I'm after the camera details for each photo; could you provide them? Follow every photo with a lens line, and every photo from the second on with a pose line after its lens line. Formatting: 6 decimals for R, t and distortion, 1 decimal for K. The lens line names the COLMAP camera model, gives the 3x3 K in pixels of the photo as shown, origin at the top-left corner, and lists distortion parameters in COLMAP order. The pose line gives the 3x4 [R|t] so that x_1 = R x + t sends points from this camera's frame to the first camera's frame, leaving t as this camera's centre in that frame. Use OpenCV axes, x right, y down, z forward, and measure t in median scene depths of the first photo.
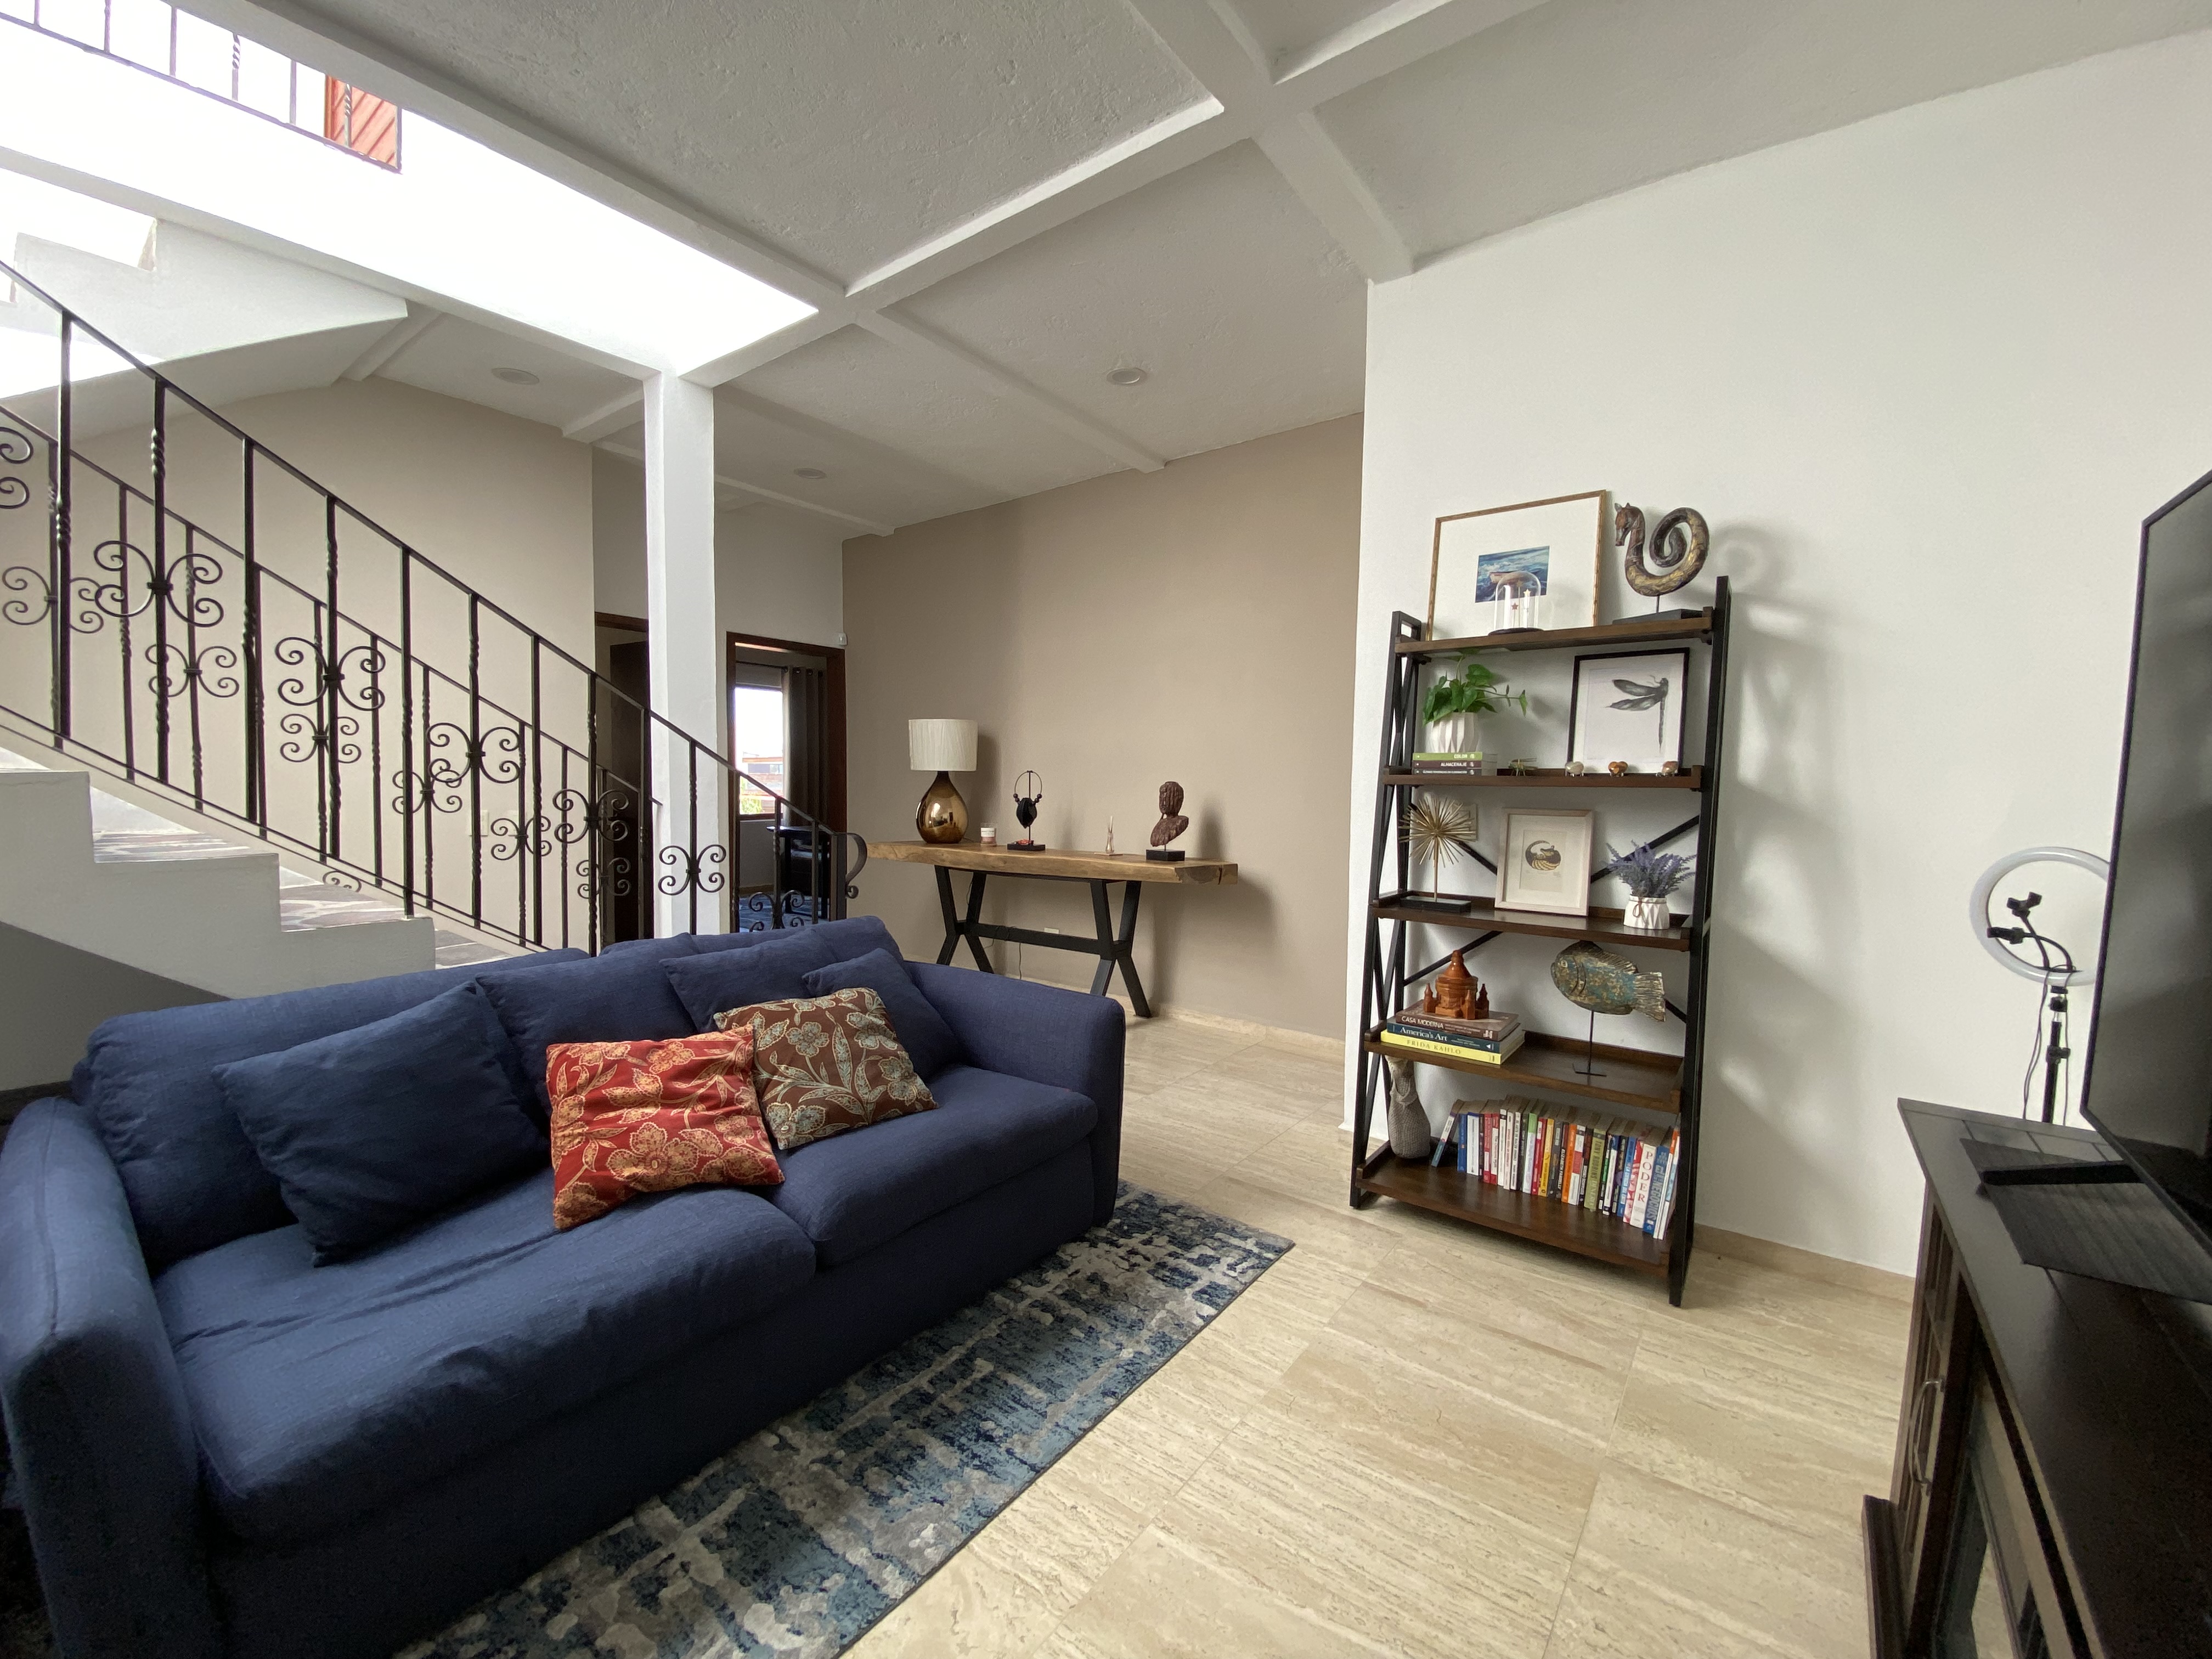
lens RADIAL K [[912.0, 0, 1106.0], [0, 912.0, 829.5], [0, 0, 1]] dist [0.019503, -0.019690]
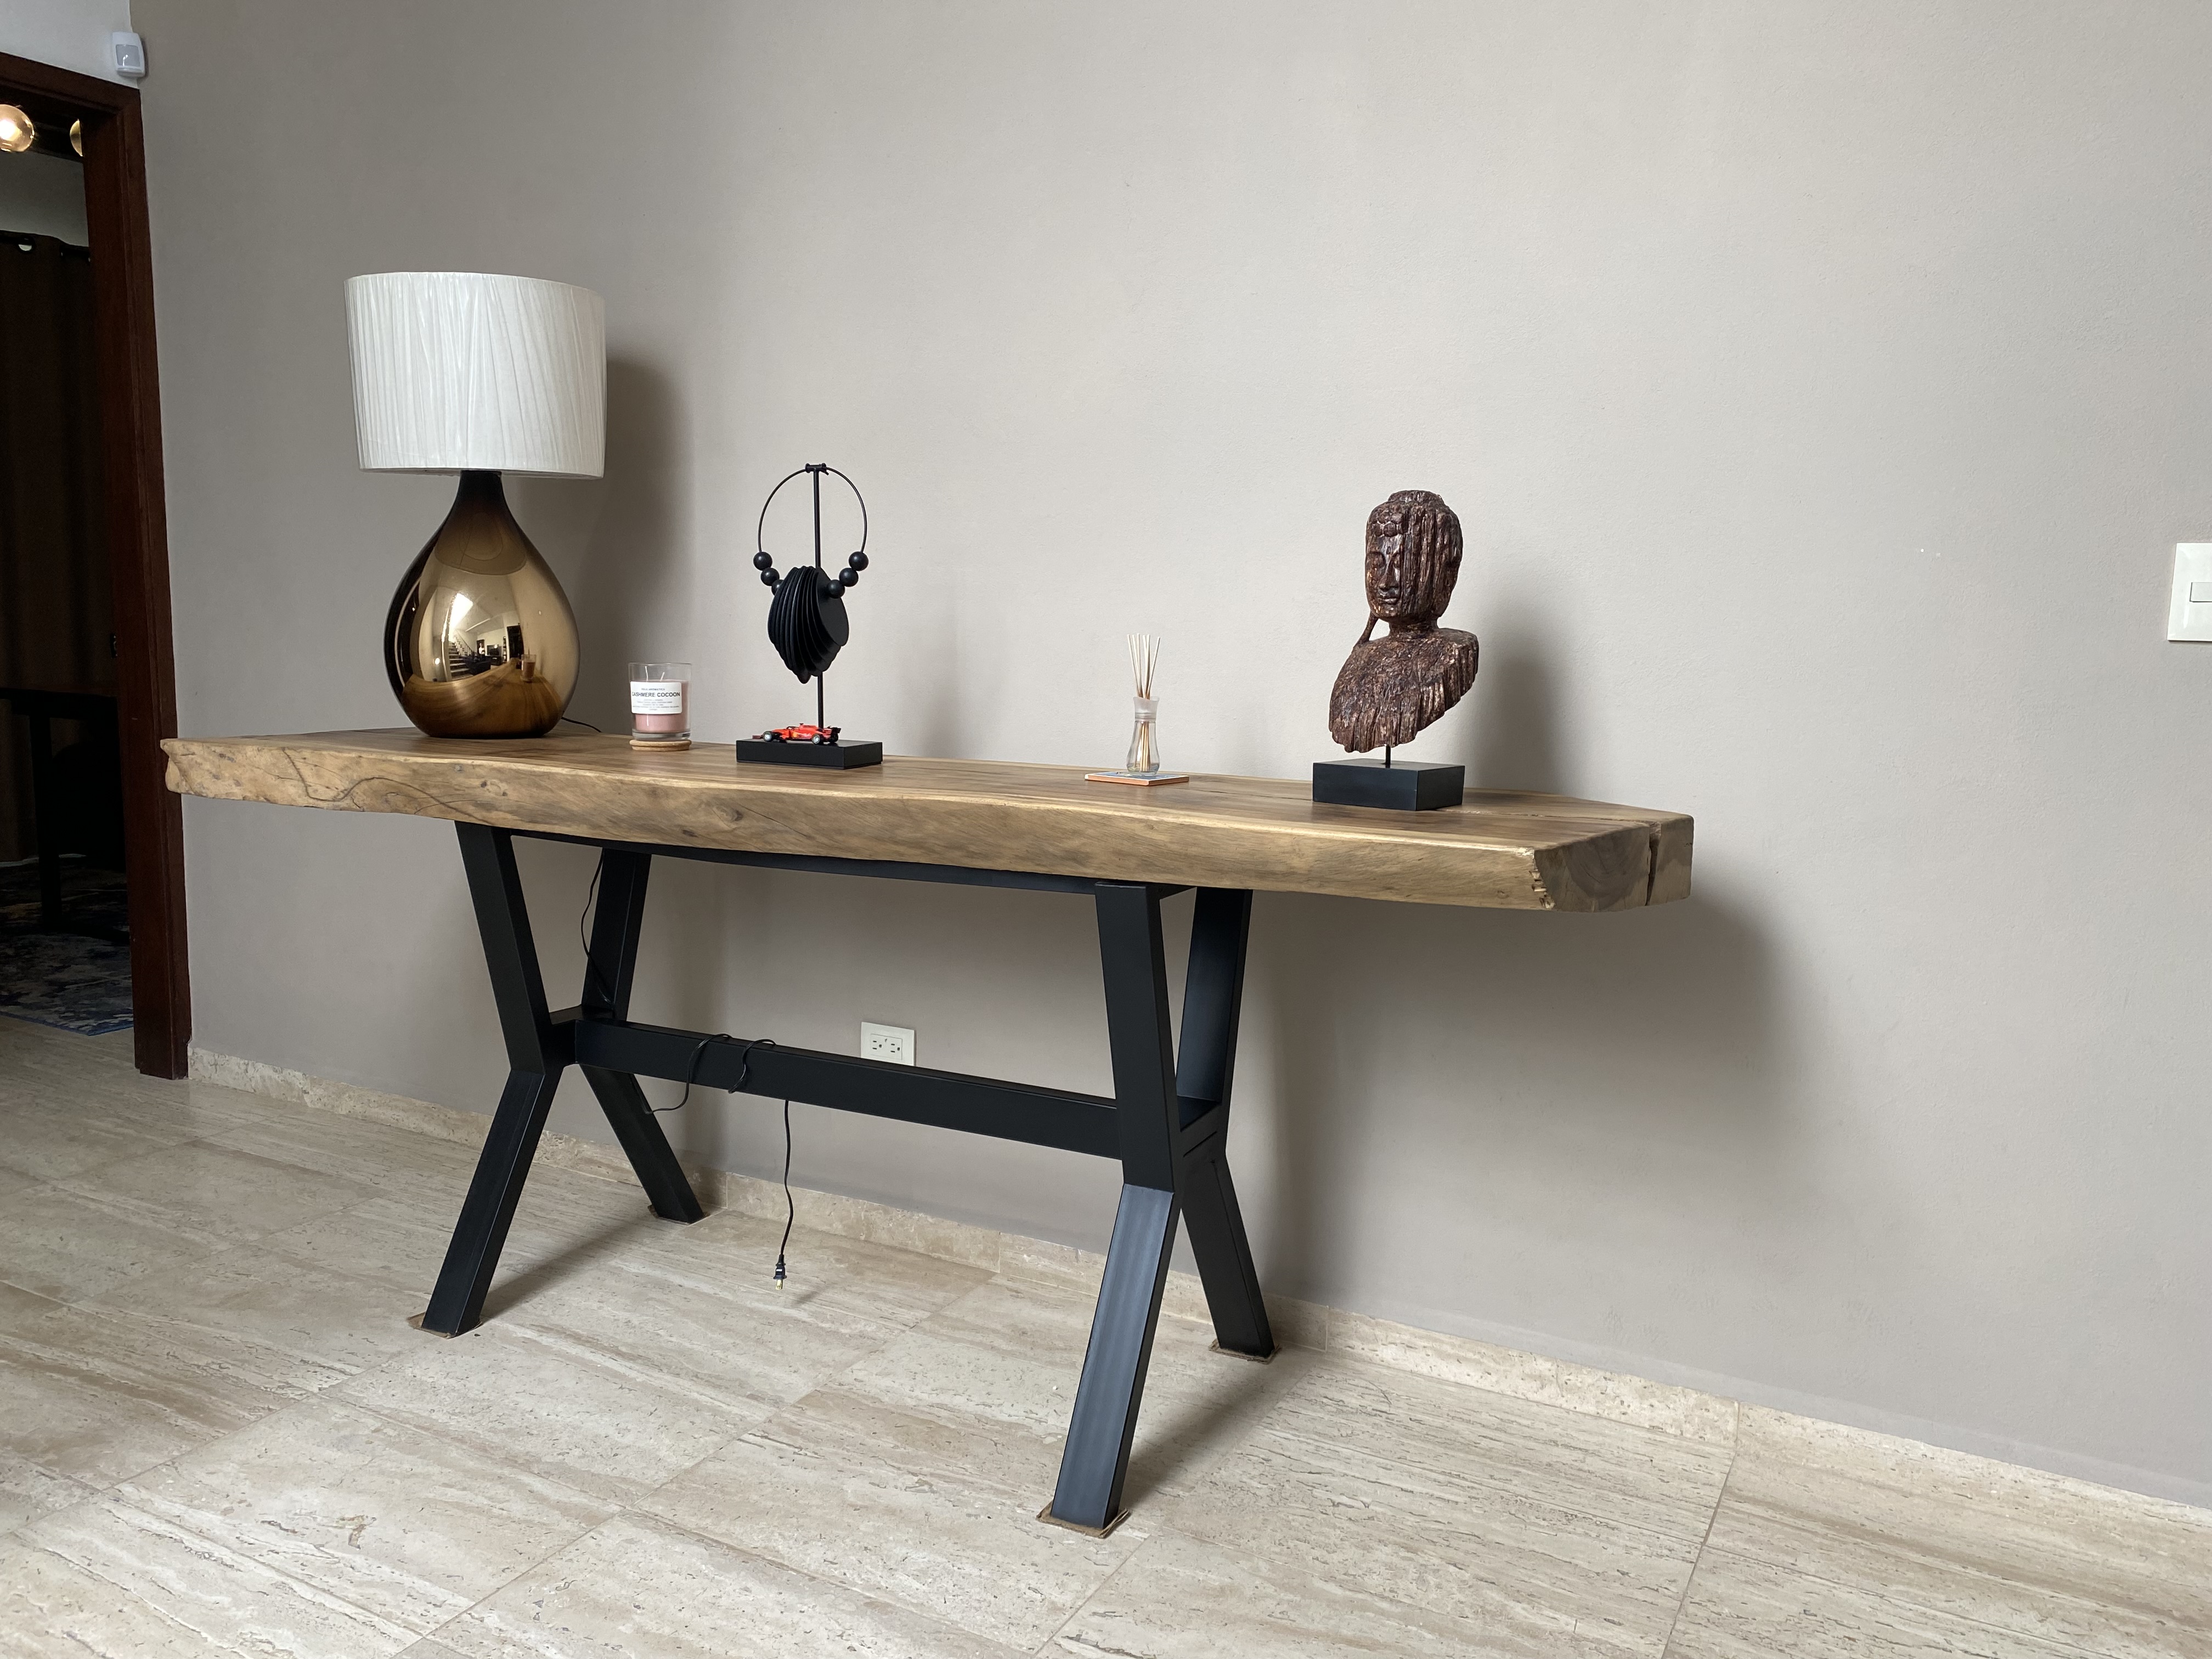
lens RADIAL K [[1688.1, 0, 1106.0], [0, 1688.1, 829.5], [0, 0, 1]] dist [-0.039995, -0.003438]
pose [[0.986953, -0.014668, 0.160339, -0.081880], [0.002010, 0.996887, 0.078820, 0.003177], [-0.160996, -0.077470, 0.983910, 0.503070]]
